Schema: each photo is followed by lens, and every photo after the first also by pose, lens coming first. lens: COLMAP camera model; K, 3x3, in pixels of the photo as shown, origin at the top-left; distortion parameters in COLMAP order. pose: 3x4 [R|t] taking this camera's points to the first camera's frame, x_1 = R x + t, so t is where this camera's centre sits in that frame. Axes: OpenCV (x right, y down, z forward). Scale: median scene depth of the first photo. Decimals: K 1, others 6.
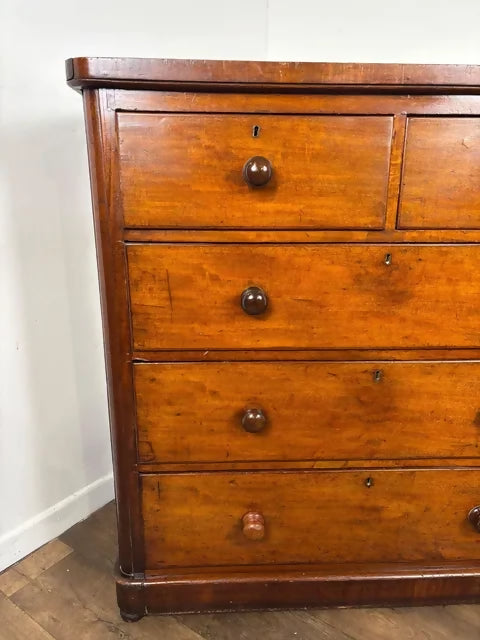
lens RADIAL K [[489.9, 0, 233.4], [0, 489.9, 334.5], [0, 0, 1]] dist [0.042456, -0.038801]
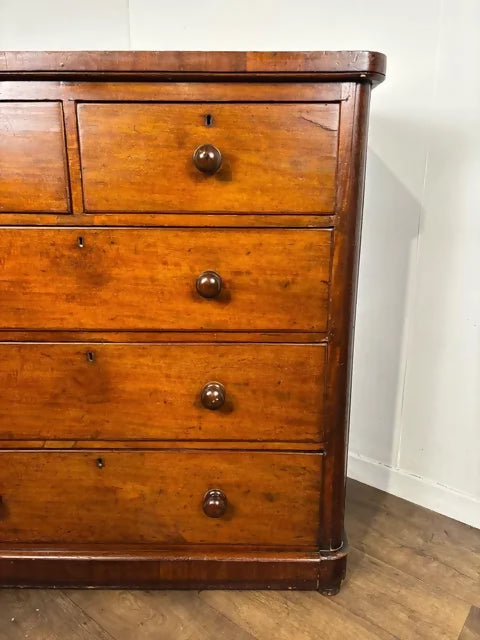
lens RADIAL K [[489.9, 0, 240.9], [0, 489.9, 318.0], [0, 0, 1]] dist [0.042456, -0.038801]
pose [[0.998234, 0.011514, -0.058275, 0.643049], [-0.012091, 0.999881, -0.009552, 0.008865], [0.058158, 0.010240, 0.998255, 0.003910]]
